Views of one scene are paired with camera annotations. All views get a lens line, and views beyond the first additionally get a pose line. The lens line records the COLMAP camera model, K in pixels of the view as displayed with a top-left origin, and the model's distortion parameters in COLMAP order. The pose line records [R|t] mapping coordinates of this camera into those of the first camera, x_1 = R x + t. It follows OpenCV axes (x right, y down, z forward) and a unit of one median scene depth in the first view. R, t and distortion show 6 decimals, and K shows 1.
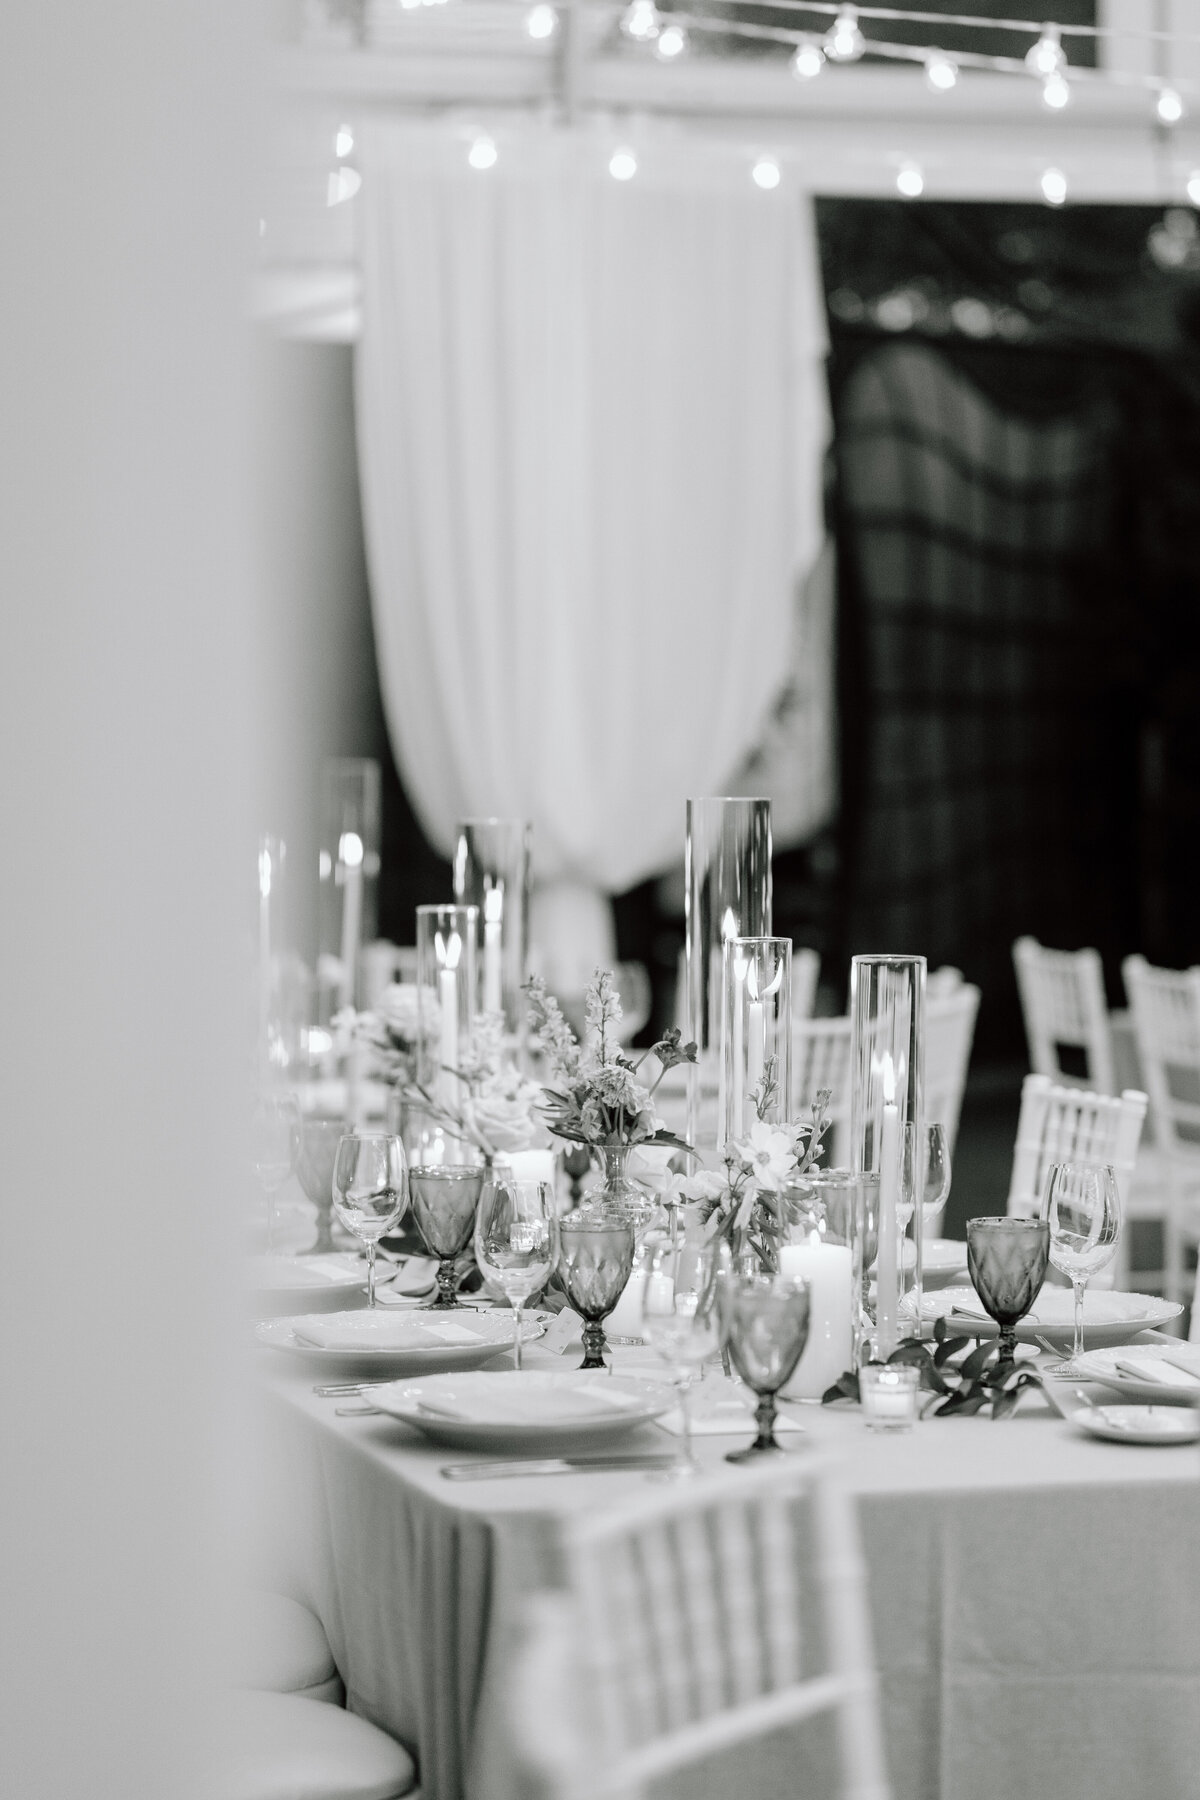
lens RADIAL K [[4467.7, 0, 700.4], [0, 4467.7, 905.2], [0, 0, 1]] dist [-0.000955, 0.195310]
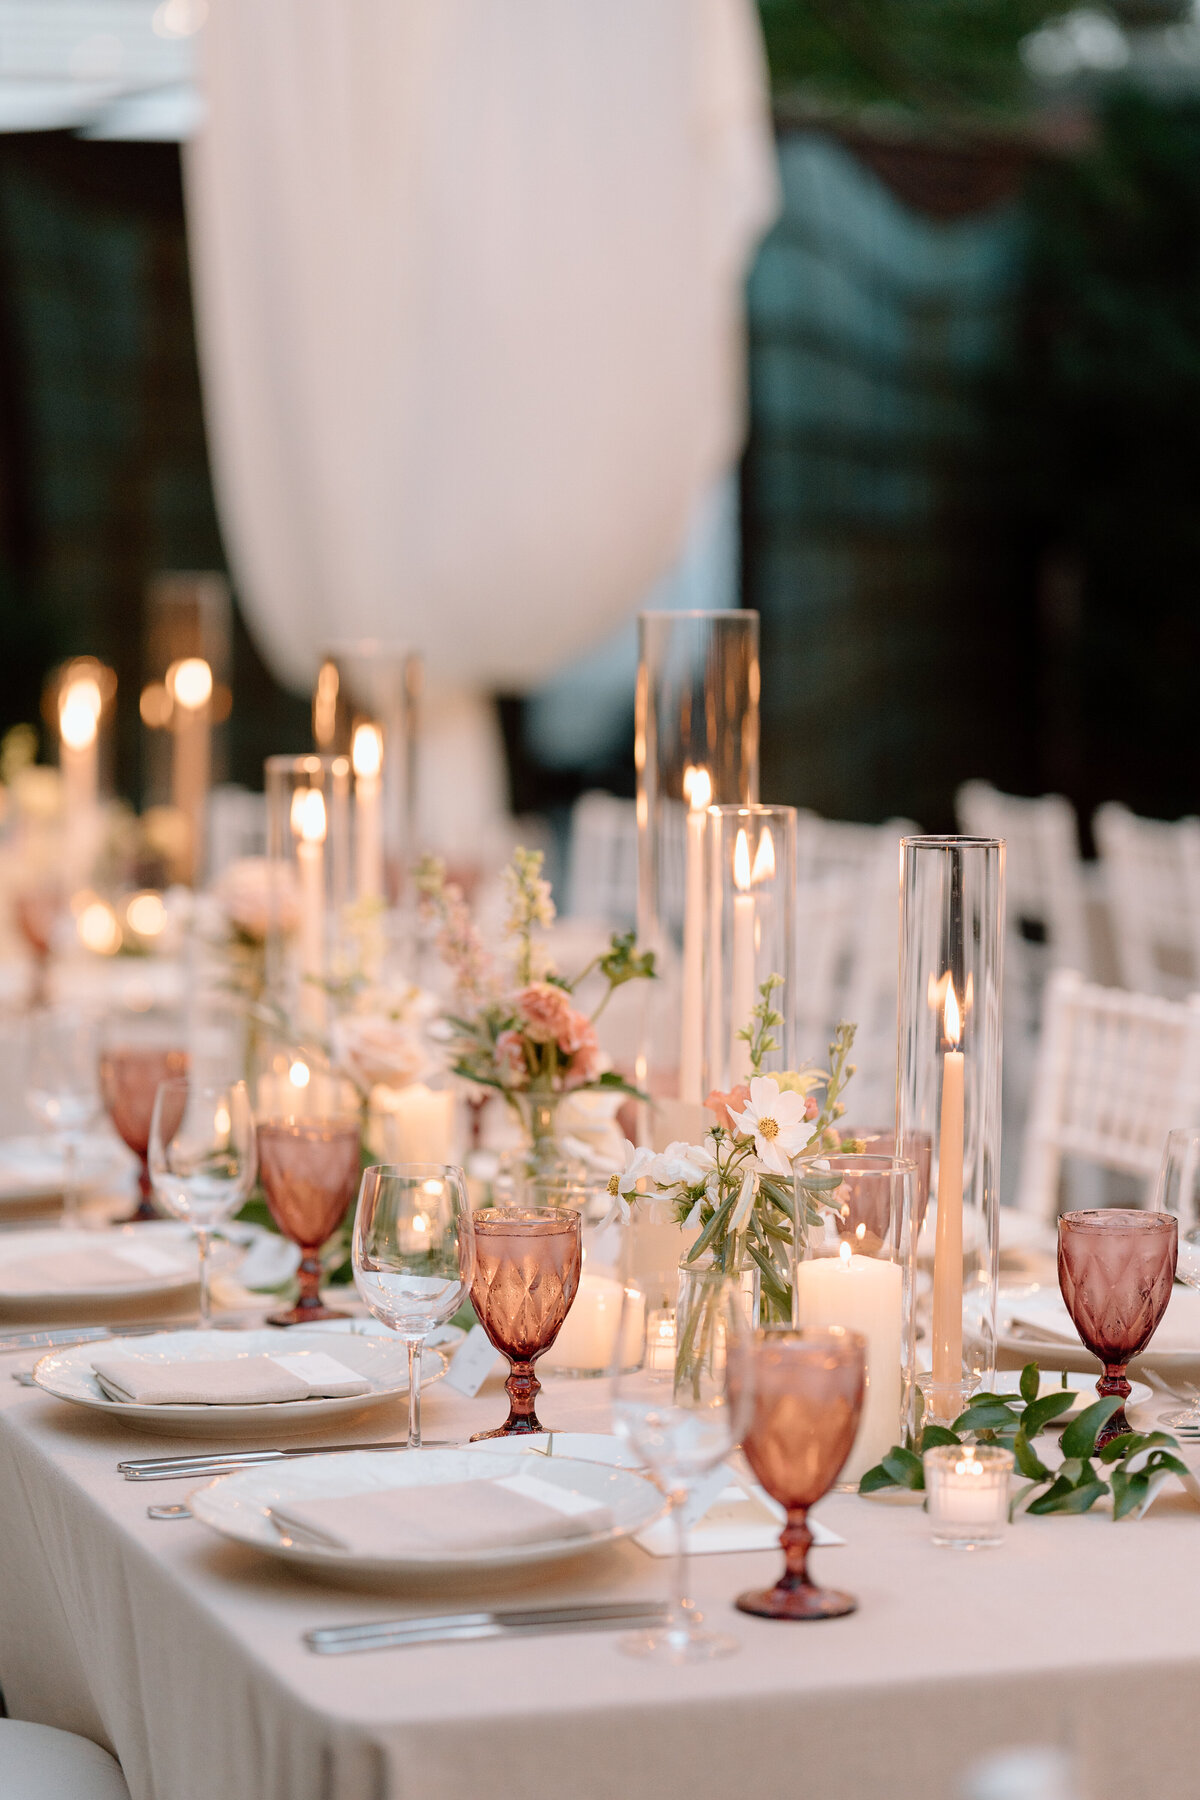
lens RADIAL K [[4467.7, 0, 700.4], [0, 4467.7, 905.2], [0, 0, 1]] dist [-0.000955, 0.195310]
pose [[0.999491, -0.000558, 0.031884, -0.018037], [-0.000592, 0.999350, 0.036054, -0.002906], [-0.031883, -0.036055, 0.998841, 0.302078]]
